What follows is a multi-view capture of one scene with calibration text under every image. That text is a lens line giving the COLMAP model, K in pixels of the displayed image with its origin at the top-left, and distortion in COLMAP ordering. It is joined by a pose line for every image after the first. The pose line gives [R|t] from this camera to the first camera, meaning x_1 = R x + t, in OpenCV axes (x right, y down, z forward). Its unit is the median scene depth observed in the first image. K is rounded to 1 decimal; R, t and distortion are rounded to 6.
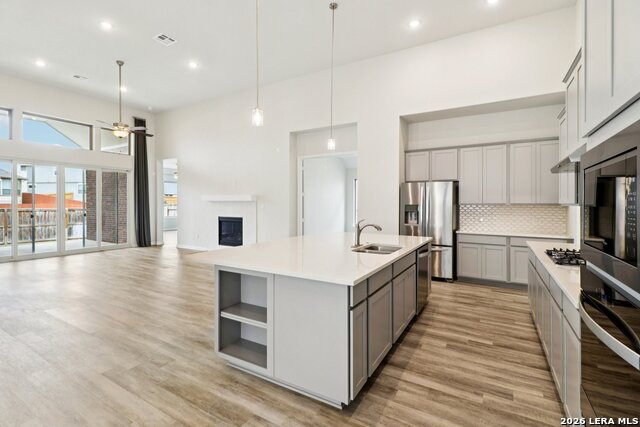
lens RADIAL K [[300.4, 0, 316.8], [0, 300.4, 204.3], [0, 0, 1]] dist [0.017166, -0.009769]
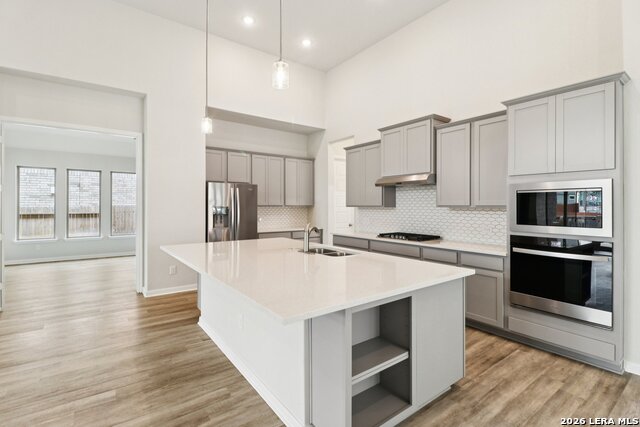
lens RADIAL K [[300.4, 0, 320.5], [0, 300.4, 205.0], [0, 0, 1]] dist [0.017166, -0.009769]
pose [[0.395253, -0.000212, 0.918572, -0.438952], [0.001096, 0.999999, -0.000240, -0.004658], [-0.918572, 0.001101, 0.395253, 0.379748]]
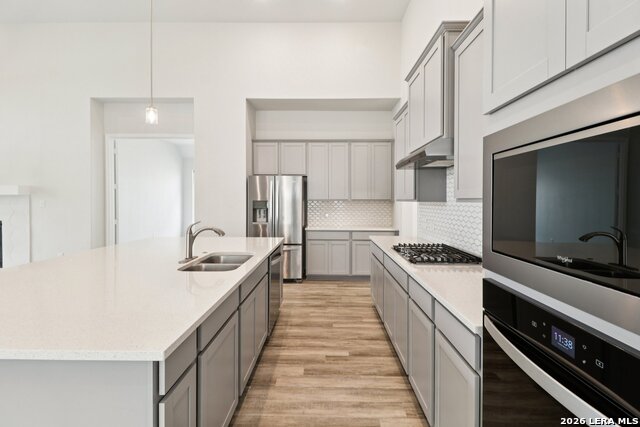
lens RADIAL K [[300.4, 0, 319.7], [0, 300.4, 202.6], [0, 0, 1]] dist [0.017166, -0.009769]
pose [[0.871964, -0.005029, 0.489544, 0.035996], [-0.000417, 0.999939, 0.011016, -0.002724], [-0.489569, -0.009810, 0.871909, 0.146240]]
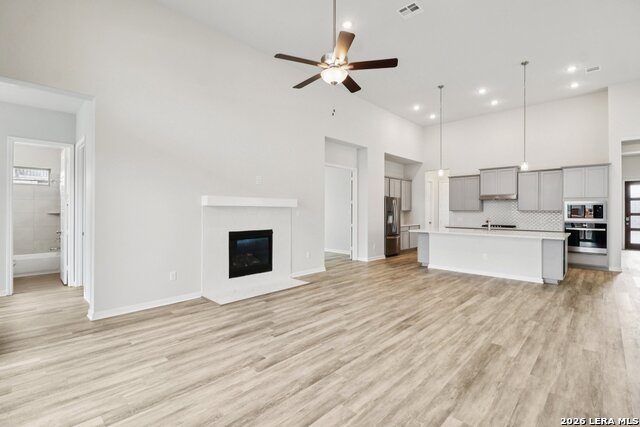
lens RADIAL K [[300.4, 0, 318.0], [0, 300.4, 208.6], [0, 0, 1]] dist [0.017166, -0.009769]
pose [[0.217876, 0.003572, 0.975970, -1.364090], [0.000834, 0.999992, -0.003846, -0.005788], [-0.975976, 0.001652, 0.217871, 1.072627]]
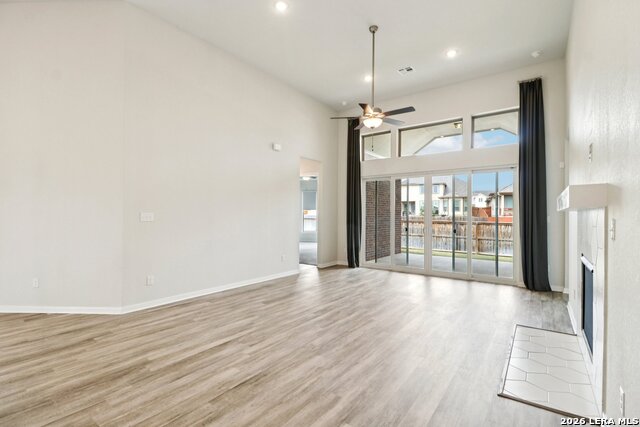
lens RADIAL K [[300.4, 0, 315.1], [0, 300.4, 214.2], [0, 0, 1]] dist [0.017166, -0.009769]
pose [[-0.110222, -0.006528, -0.993886, 0.122441], [-0.012349, 0.999910, -0.005198, -0.002785], [0.993830, 0.011701, -0.110293, 1.105095]]
